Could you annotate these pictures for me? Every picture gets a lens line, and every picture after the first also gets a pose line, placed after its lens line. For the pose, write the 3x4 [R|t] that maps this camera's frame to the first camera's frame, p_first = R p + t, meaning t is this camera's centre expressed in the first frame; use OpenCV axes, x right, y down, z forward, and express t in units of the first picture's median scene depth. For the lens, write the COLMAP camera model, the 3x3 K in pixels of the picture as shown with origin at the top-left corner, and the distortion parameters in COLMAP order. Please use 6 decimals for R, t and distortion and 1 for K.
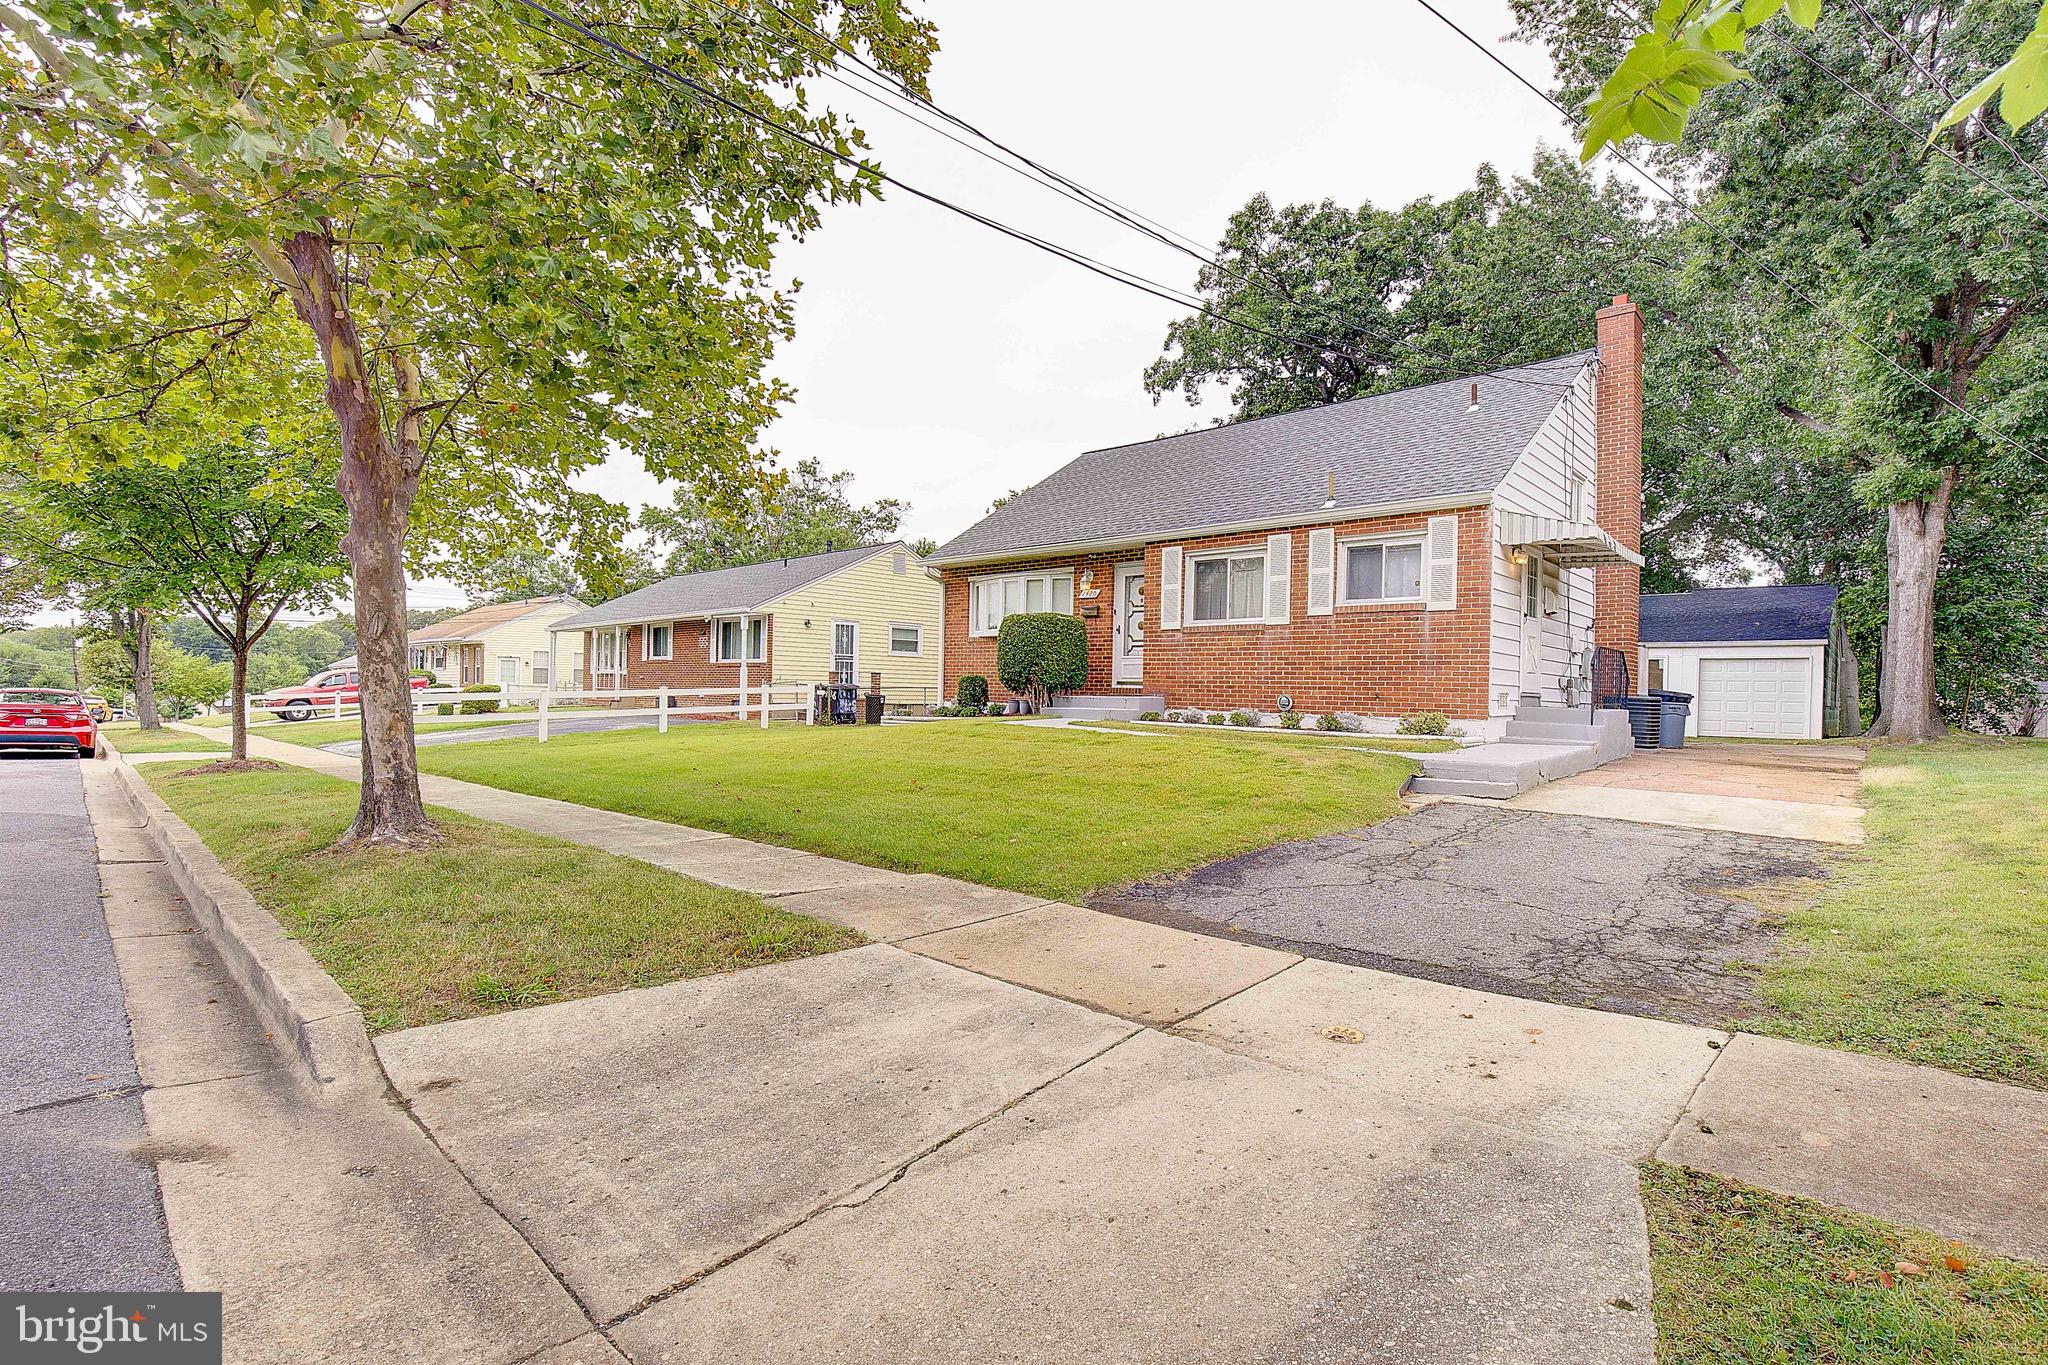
lens RADIAL K [[939.8, 0, 1037.6], [0, 939.8, 686.0], [0, 0, 1]] dist [-0.028080, 0.000830]
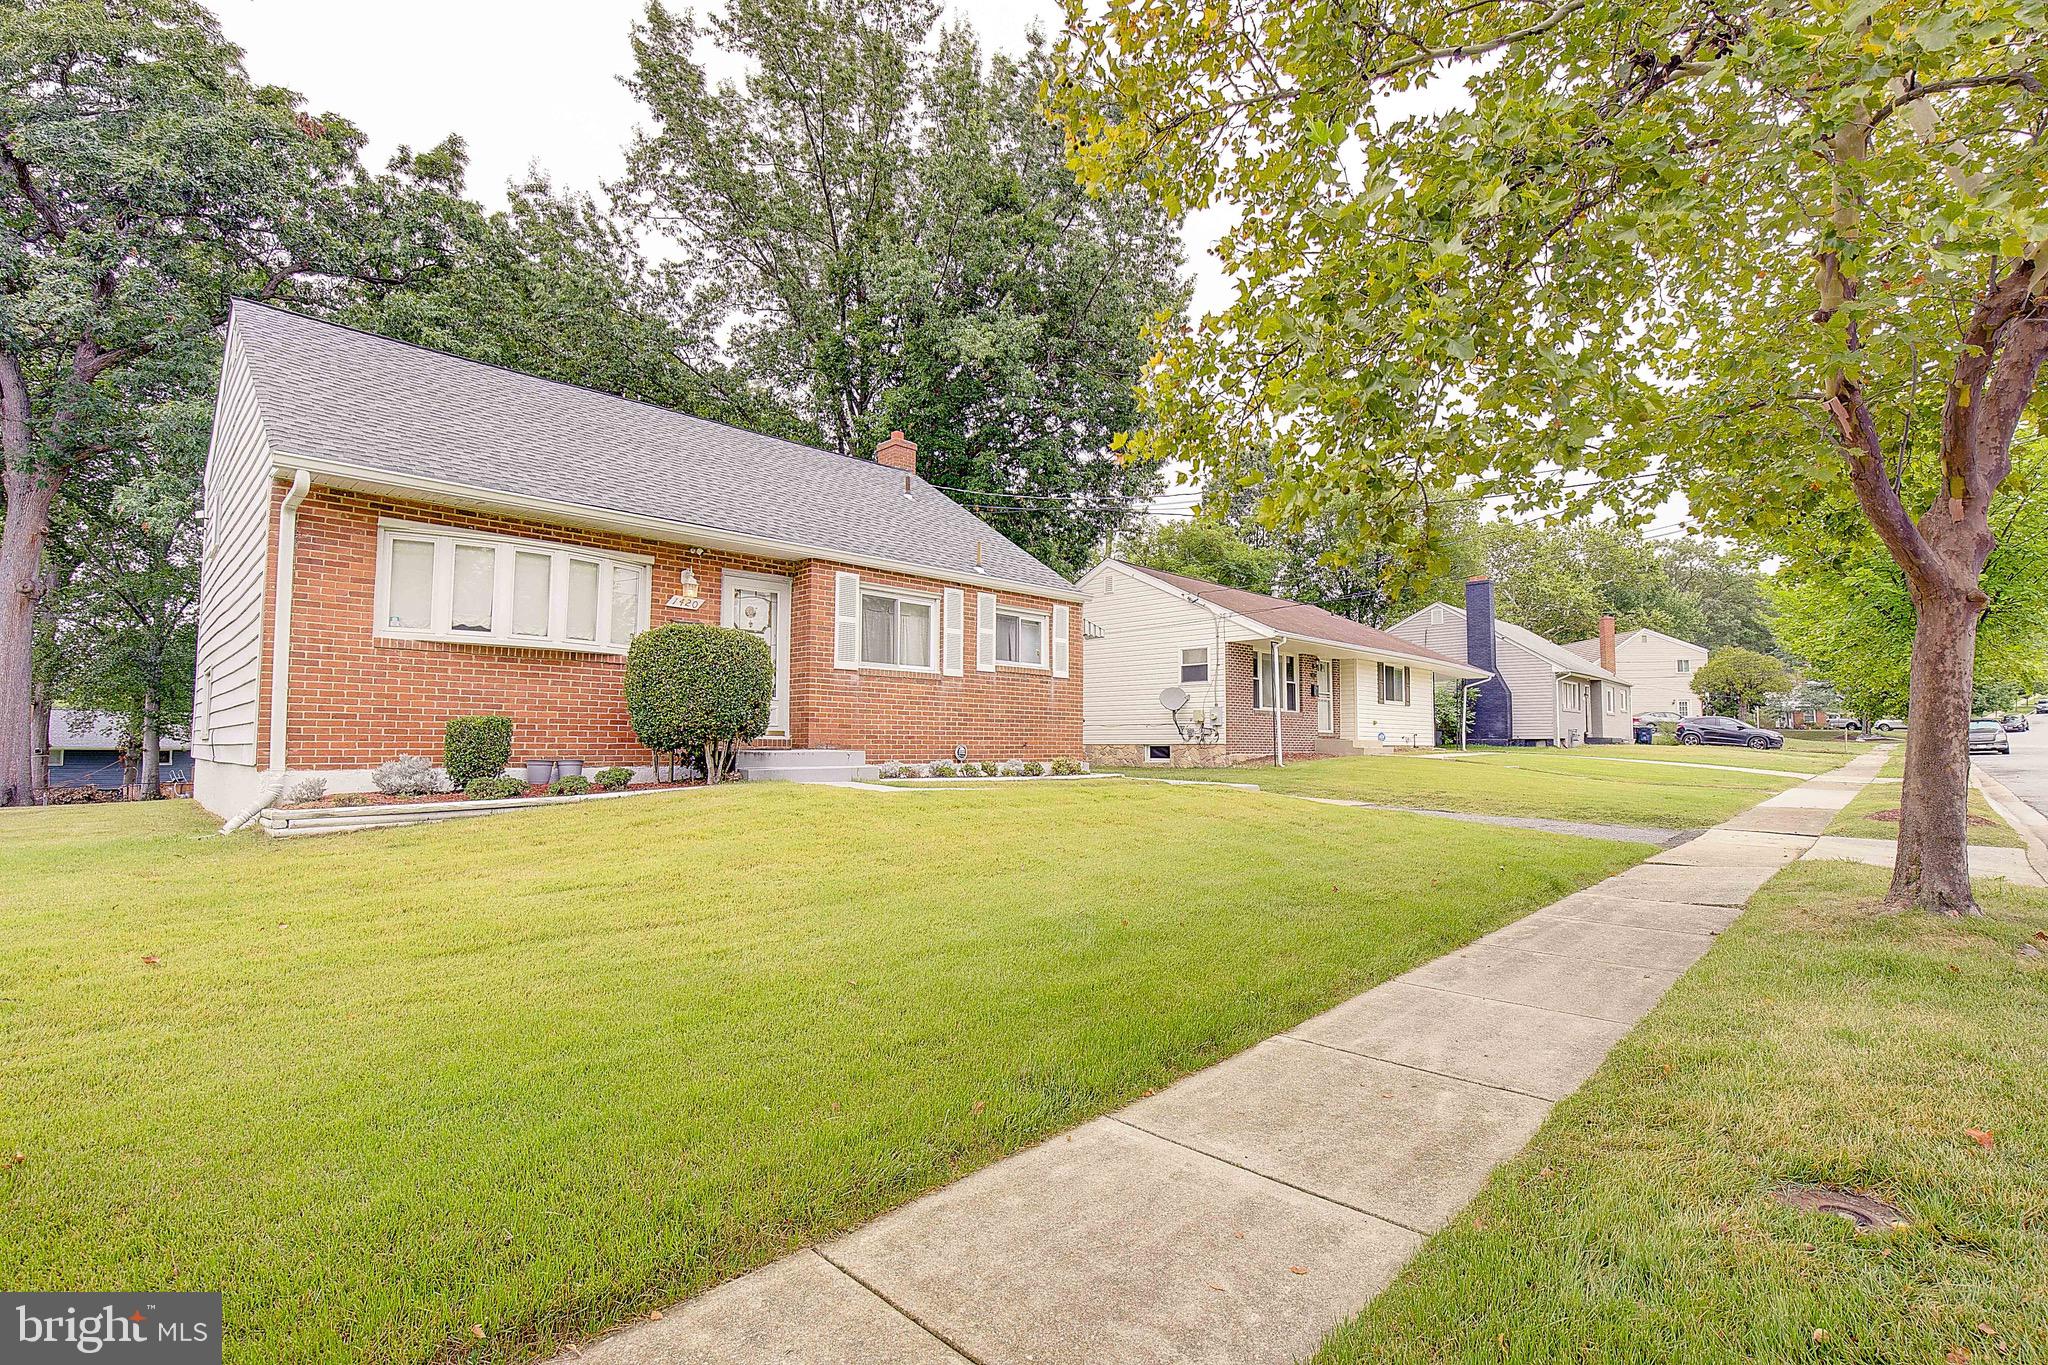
lens RADIAL K [[946.8, 0, 1039.7], [0, 946.8, 687.8], [0, 0, 1]] dist [-0.015623, 0.000102]
pose [[0.017757, 0.042928, 0.998920, -0.649267], [-0.005835, 0.999065, -0.042831, -0.007976], [-0.999825, -0.005068, 0.017991, 0.748233]]
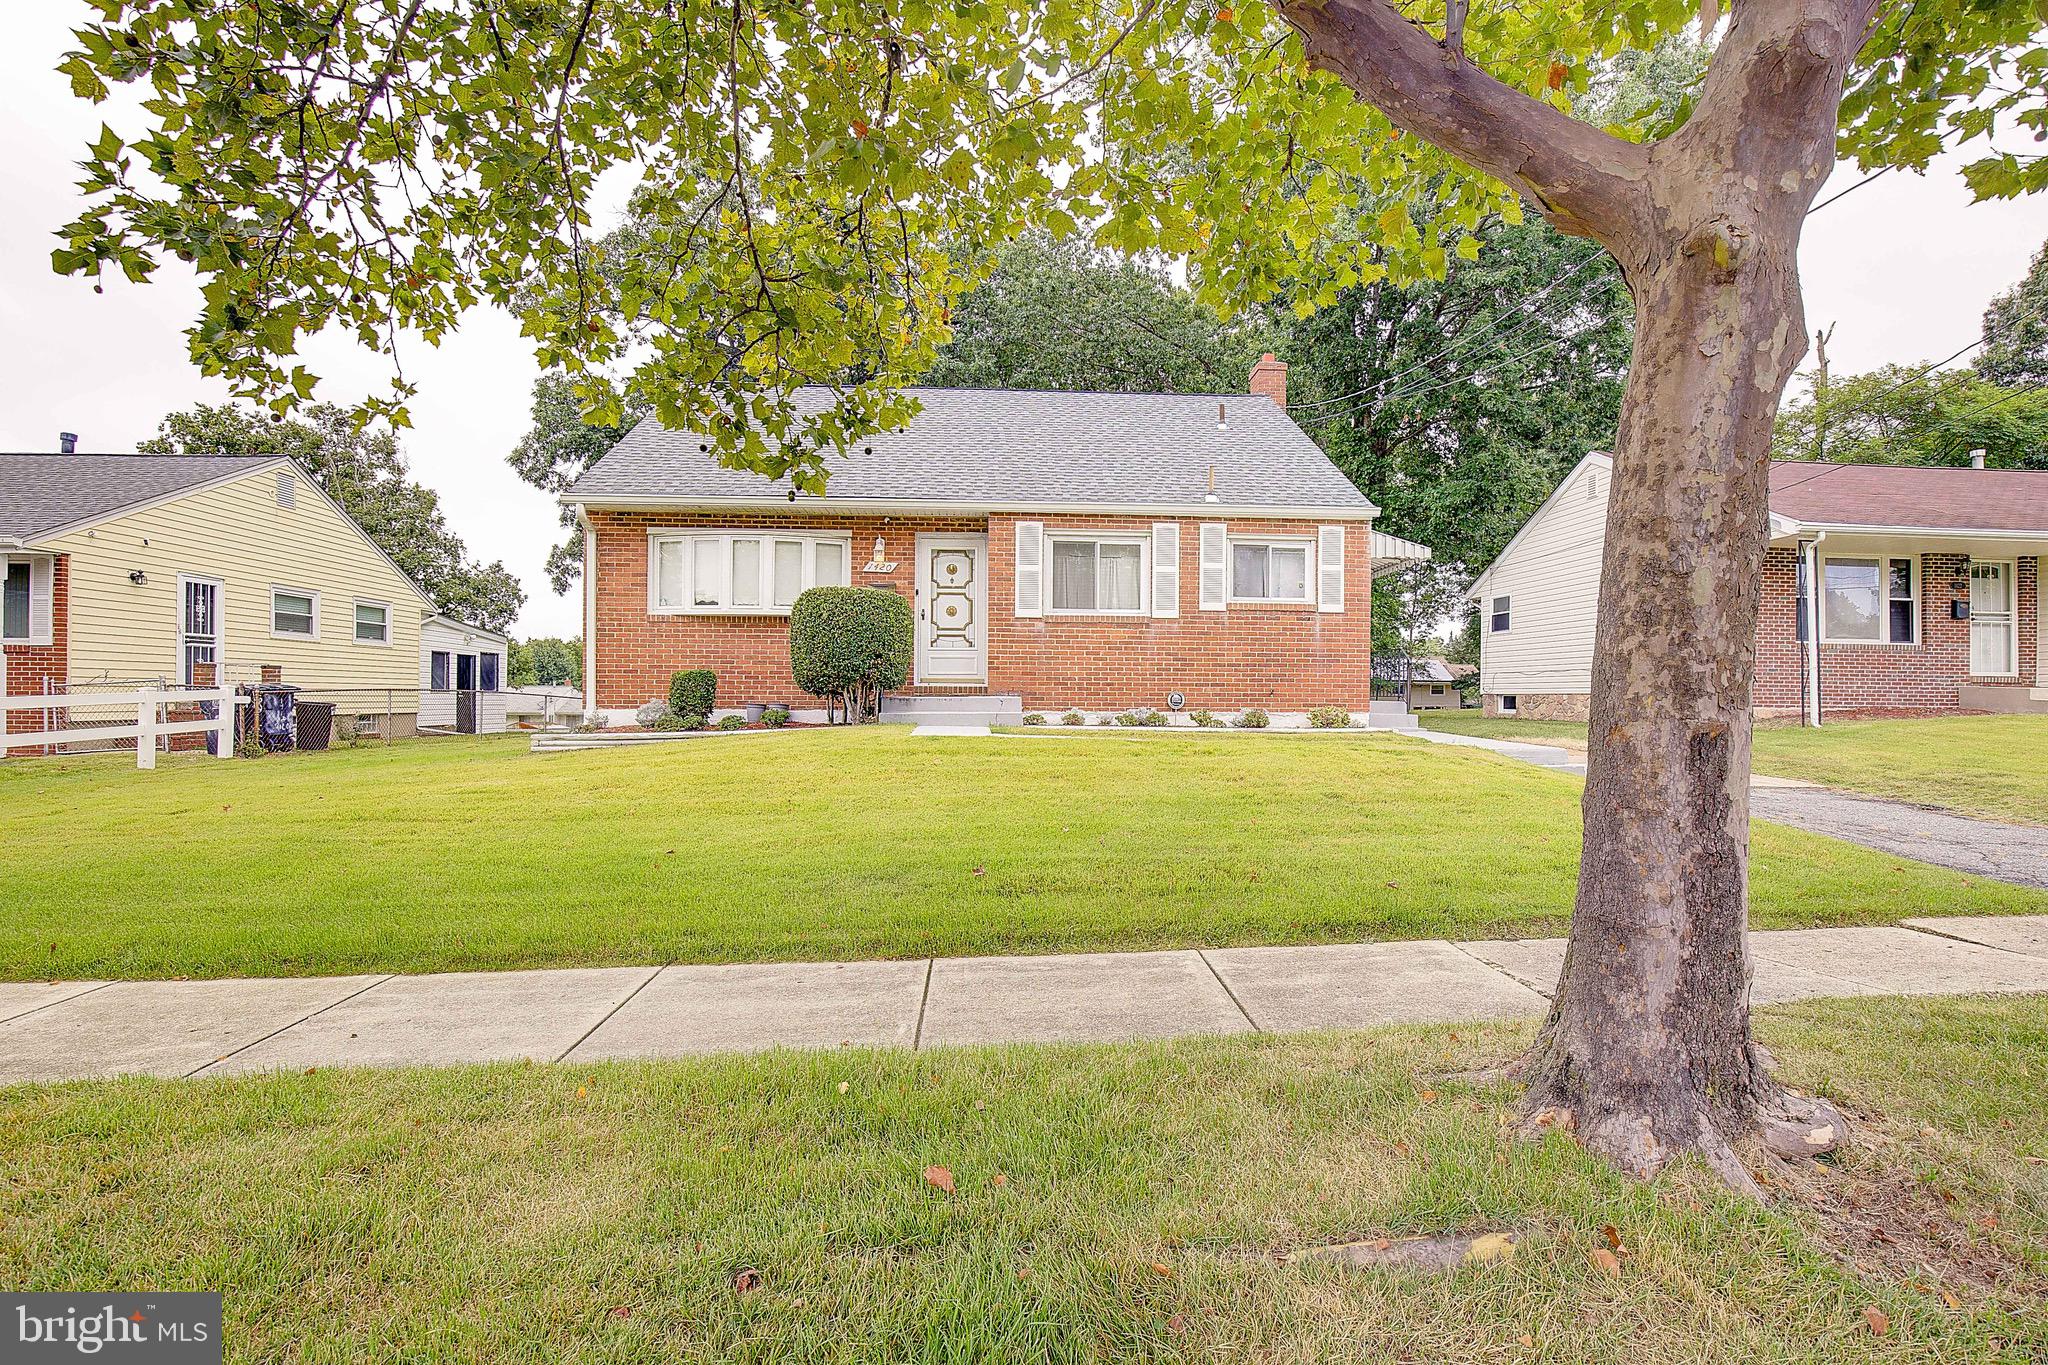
lens RADIAL K [[939.8, 0, 1037.6], [0, 939.8, 686.0], [0, 0, 1]] dist [-0.028080, 0.000830]
pose [[0.681149, -0.007777, 0.732103, -0.443243], [0.005482, 0.999970, 0.005522, -0.002544], [-0.732124, 0.000252, 0.681171, 0.379007]]
